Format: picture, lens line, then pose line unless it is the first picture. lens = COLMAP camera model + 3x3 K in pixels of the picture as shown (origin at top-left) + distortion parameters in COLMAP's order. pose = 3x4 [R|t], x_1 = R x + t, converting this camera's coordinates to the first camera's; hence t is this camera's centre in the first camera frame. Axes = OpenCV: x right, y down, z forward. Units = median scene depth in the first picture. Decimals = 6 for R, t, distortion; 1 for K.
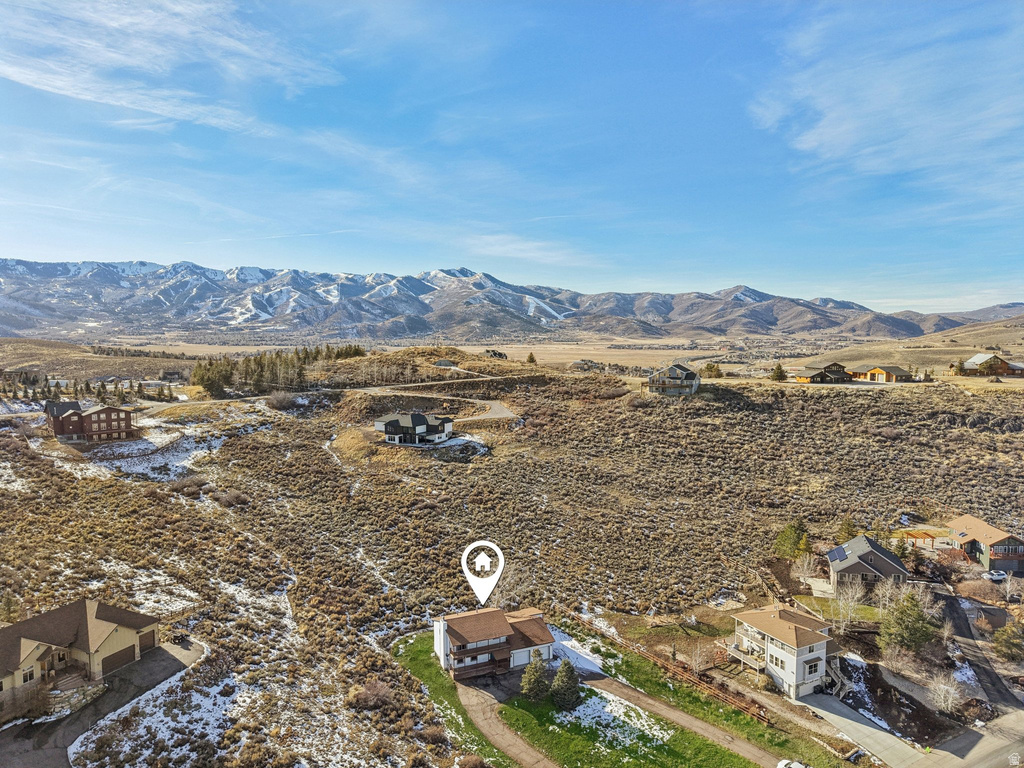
lens RADIAL K [[697.5, 0, 510.7], [0, 697.5, 374.5], [0, 0, 1]] dist [0.031609, -0.030656]
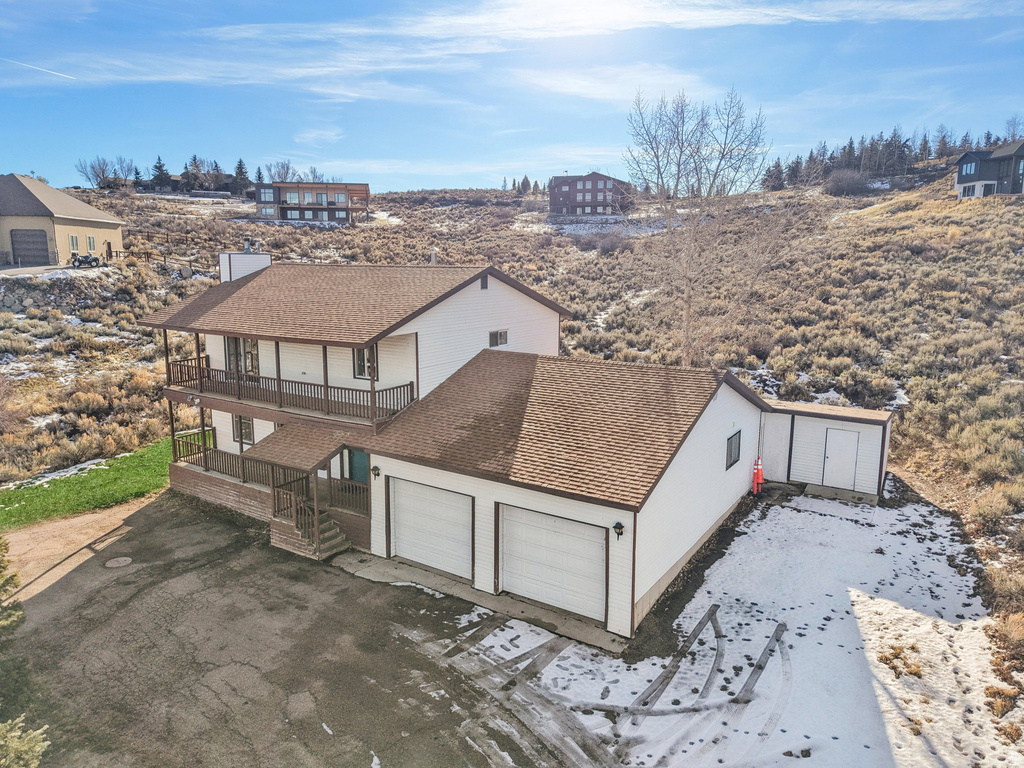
lens RADIAL K [[697.5, 0, 516.3], [0, 697.5, 374.9], [0, 0, 1]] dist [0.031609, -0.030656]
pose [[0.550759, 0.156153, -0.819927, 0.122917], [-0.074111, 0.987613, 0.138306, 0.278775], [0.831368, -0.015407, 0.555509, 0.748936]]
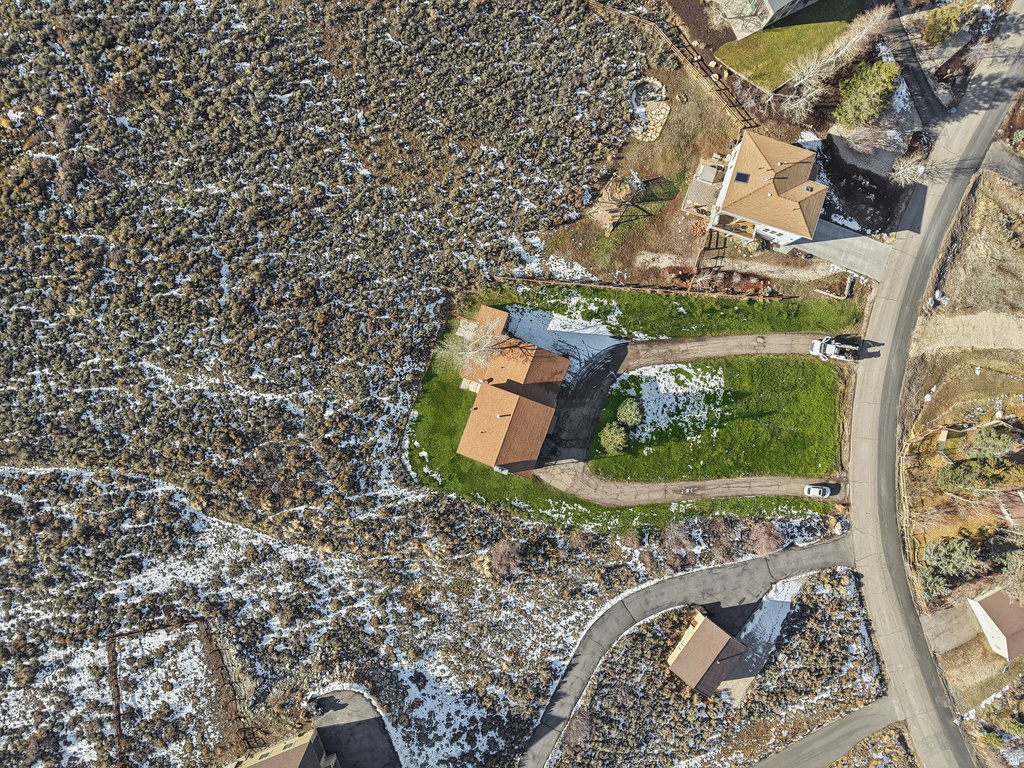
lens RADIAL K [[697.5, 0, 522.7], [0, 697.5, 377.6], [0, 0, 1]] dist [0.031609, -0.030656]
pose [[0.692975, -0.720234, 0.032383, -0.017574], [0.006888, 0.051528, 0.998648, -0.399950], [-0.720929, -0.691814, 0.040669, 0.816002]]
